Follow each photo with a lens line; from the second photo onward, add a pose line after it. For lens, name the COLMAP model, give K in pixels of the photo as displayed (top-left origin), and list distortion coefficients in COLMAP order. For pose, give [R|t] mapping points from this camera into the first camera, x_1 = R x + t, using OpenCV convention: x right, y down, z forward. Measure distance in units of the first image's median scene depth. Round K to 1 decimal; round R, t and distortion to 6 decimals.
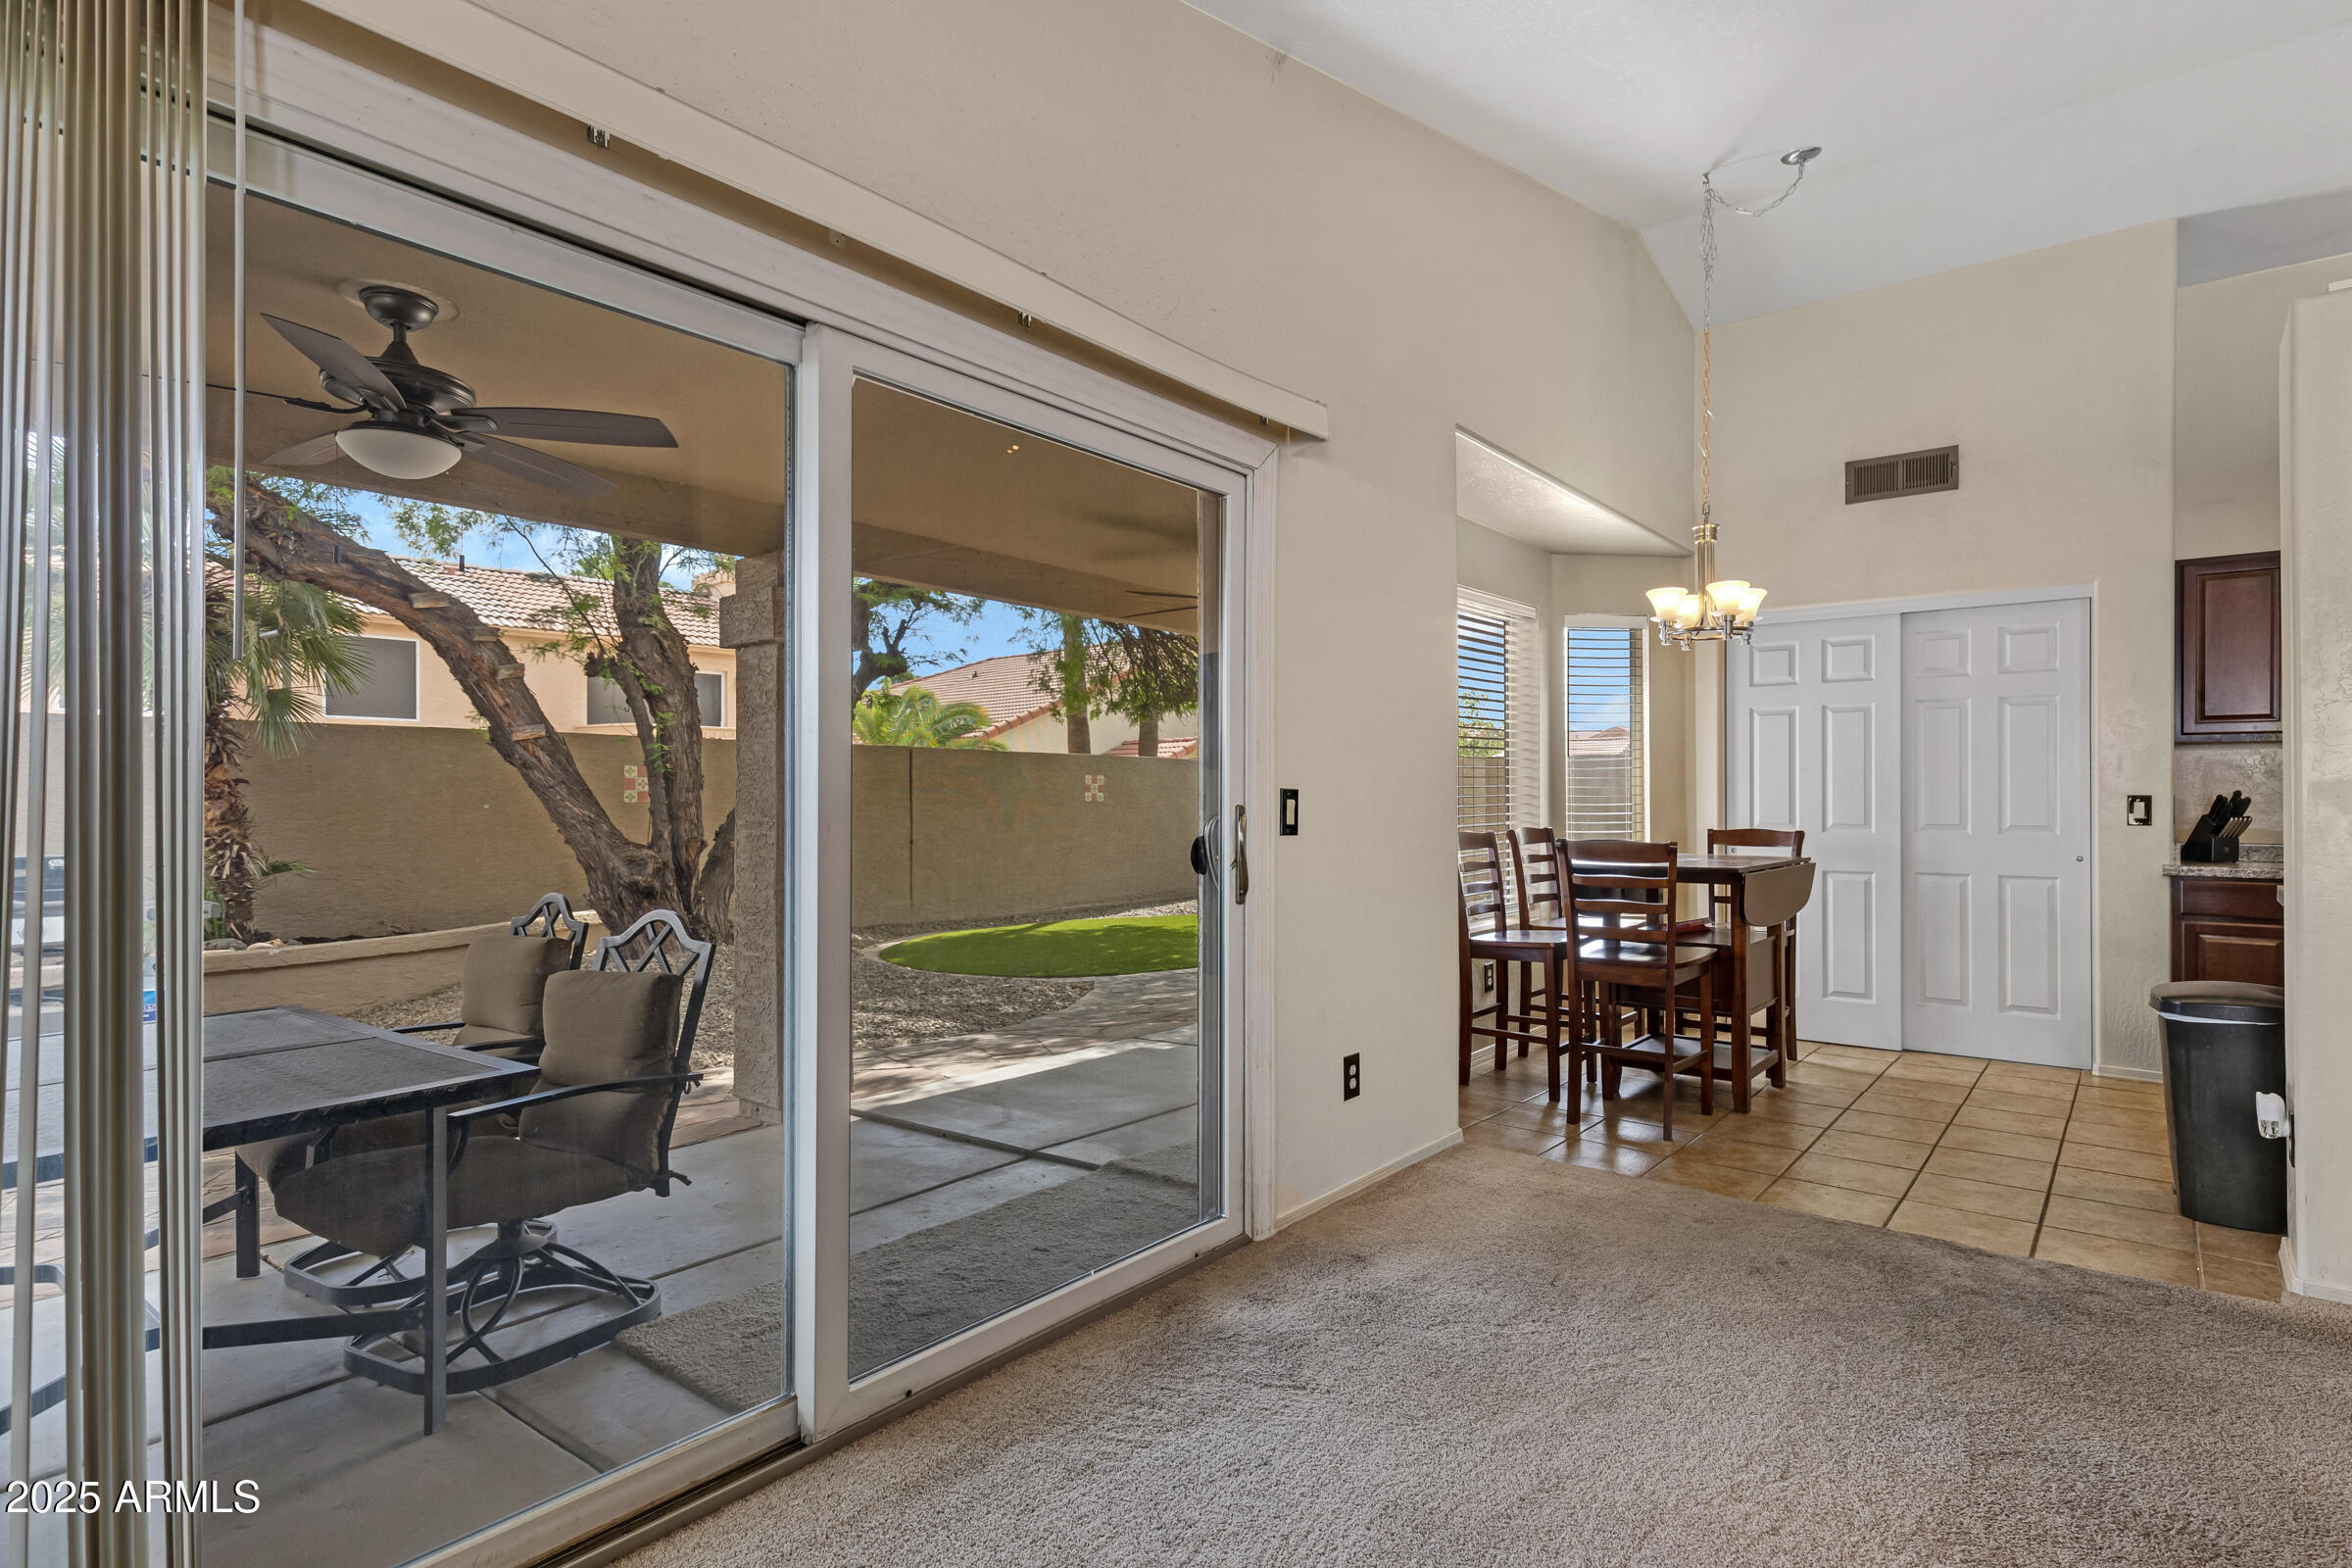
lens RADIAL K [[1209.6, 0, 1258.8], [0, 1209.6, 795.0], [0, 0, 1]] dist [-0.000141, 0.000521]
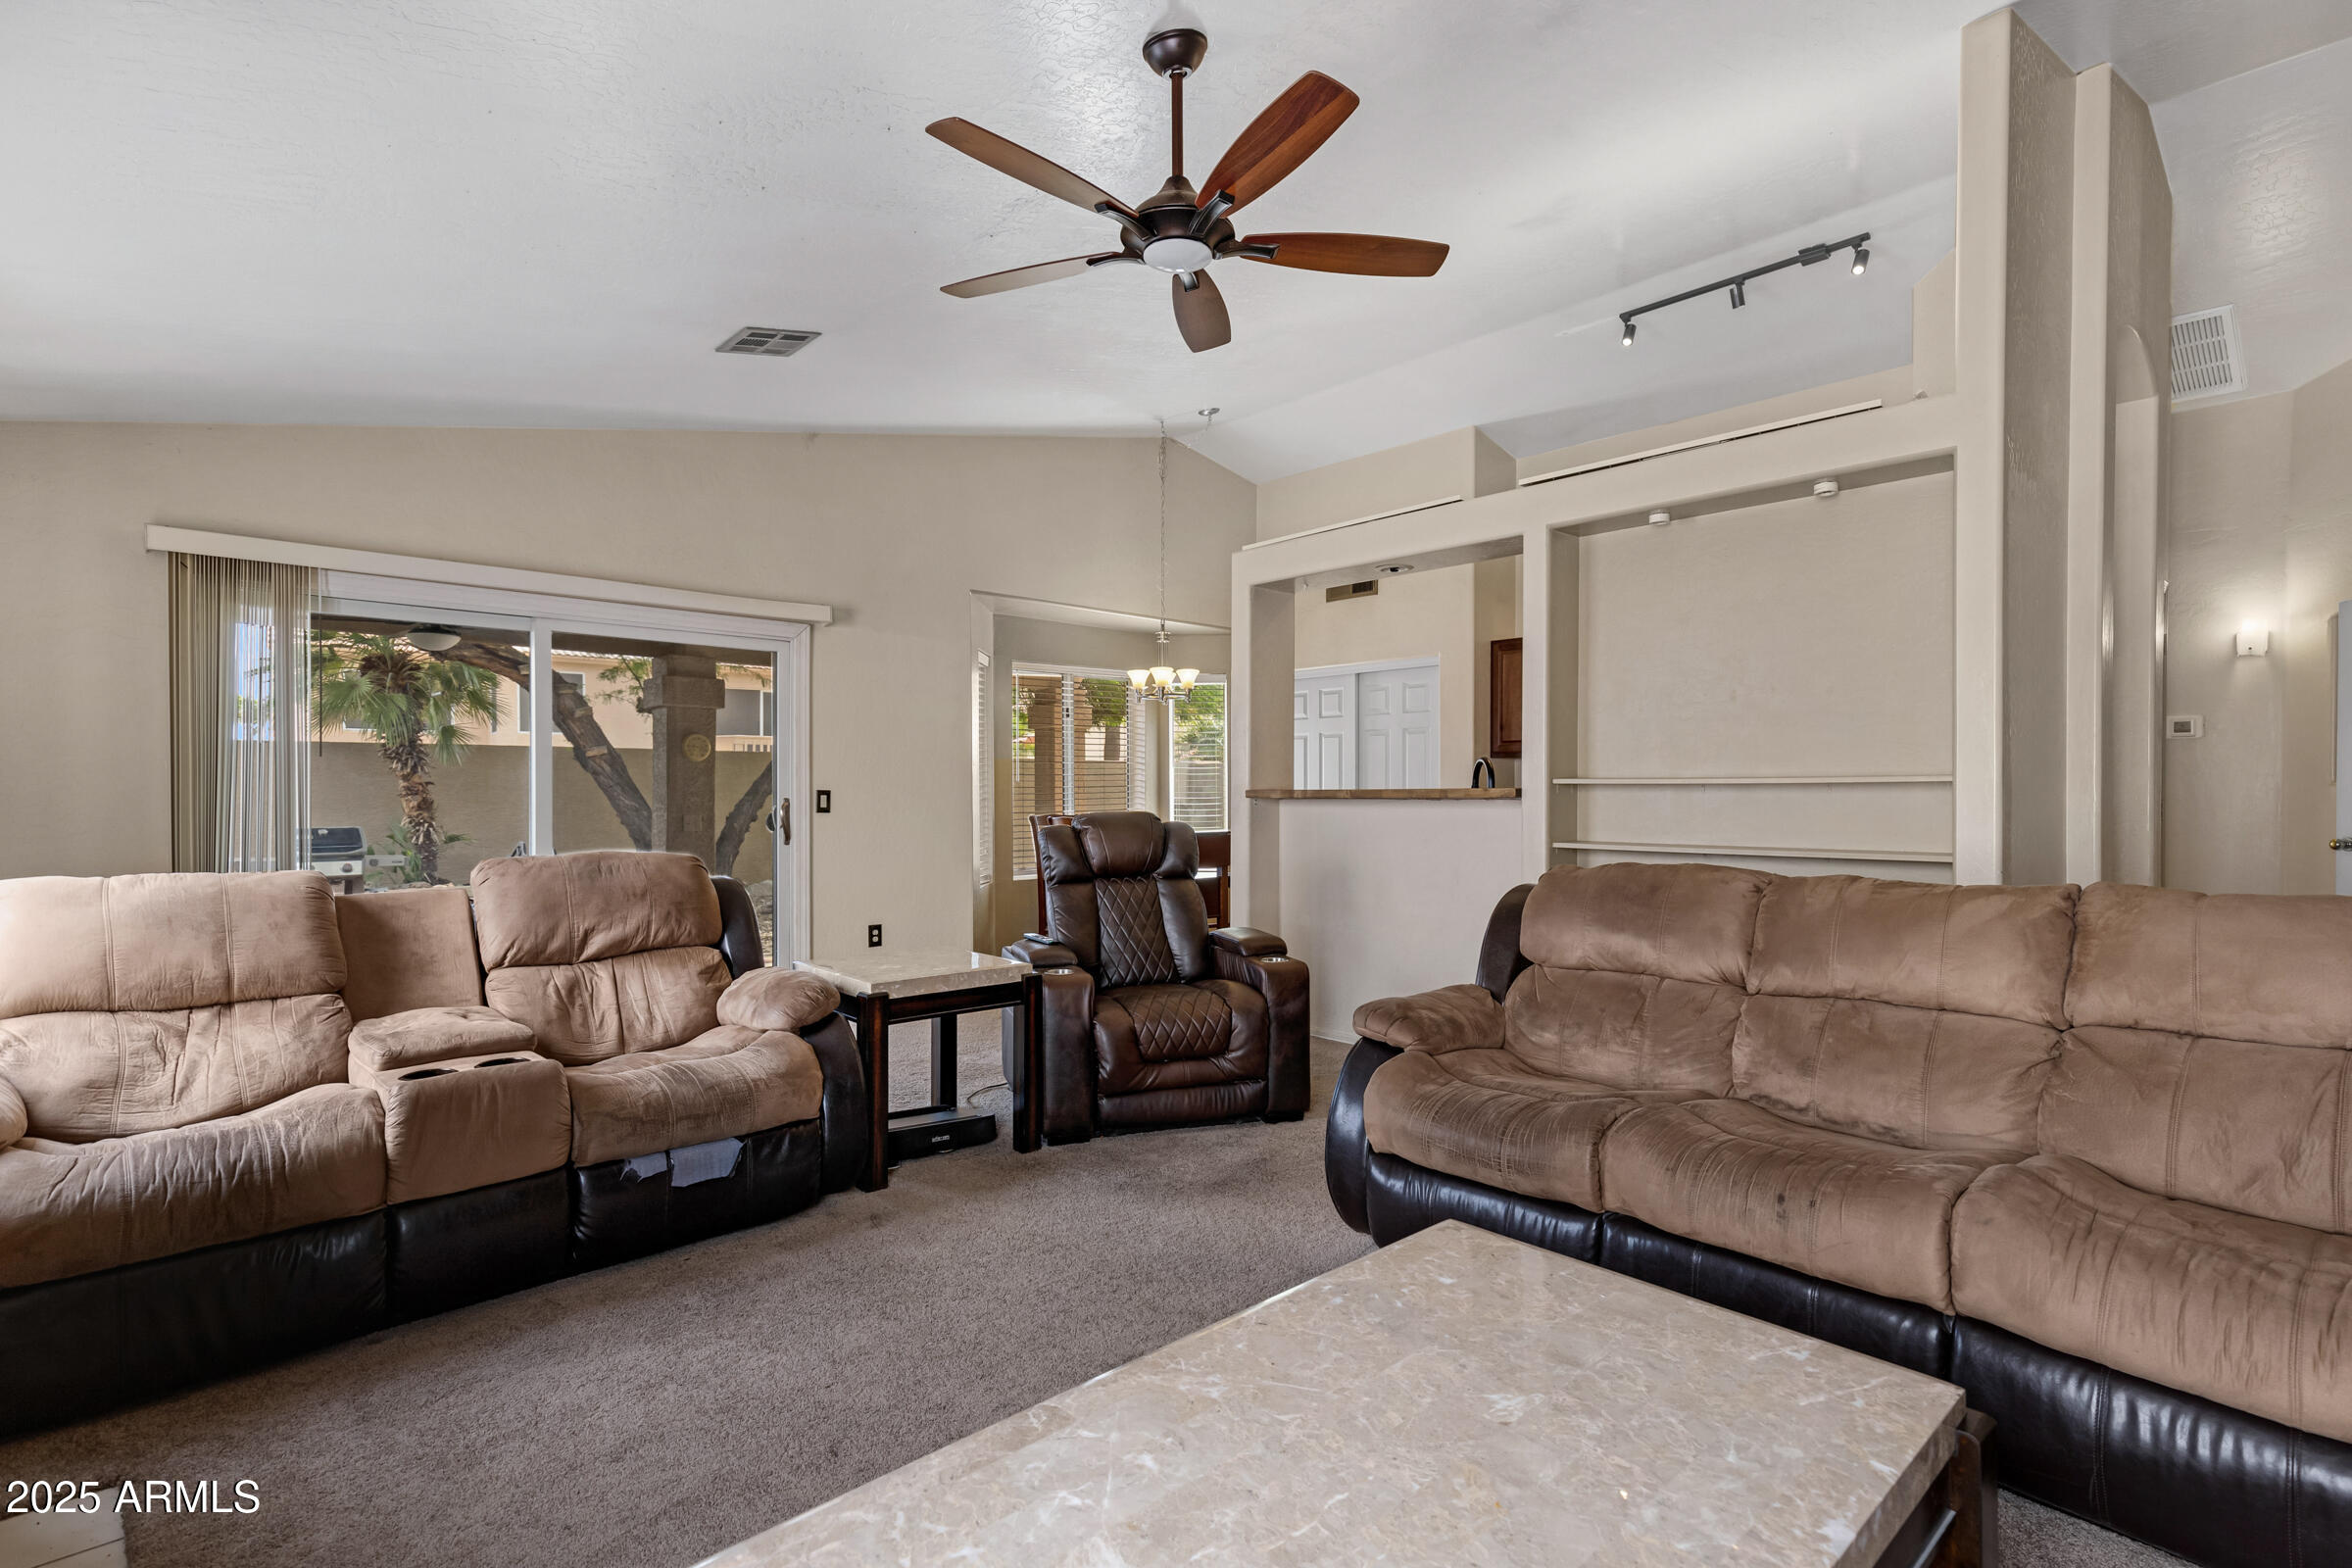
lens RADIAL K [[1141.8, 0, 1187.9], [0, 1141.8, 802.0], [0, 0, 1]] dist [0.026735, 0.000011]
pose [[0.986766, 0.000235, -0.162152, 0.538771], [0.001735, 0.999926, 0.012010, -0.004014], [0.162143, -0.012133, 0.986693, -0.460833]]
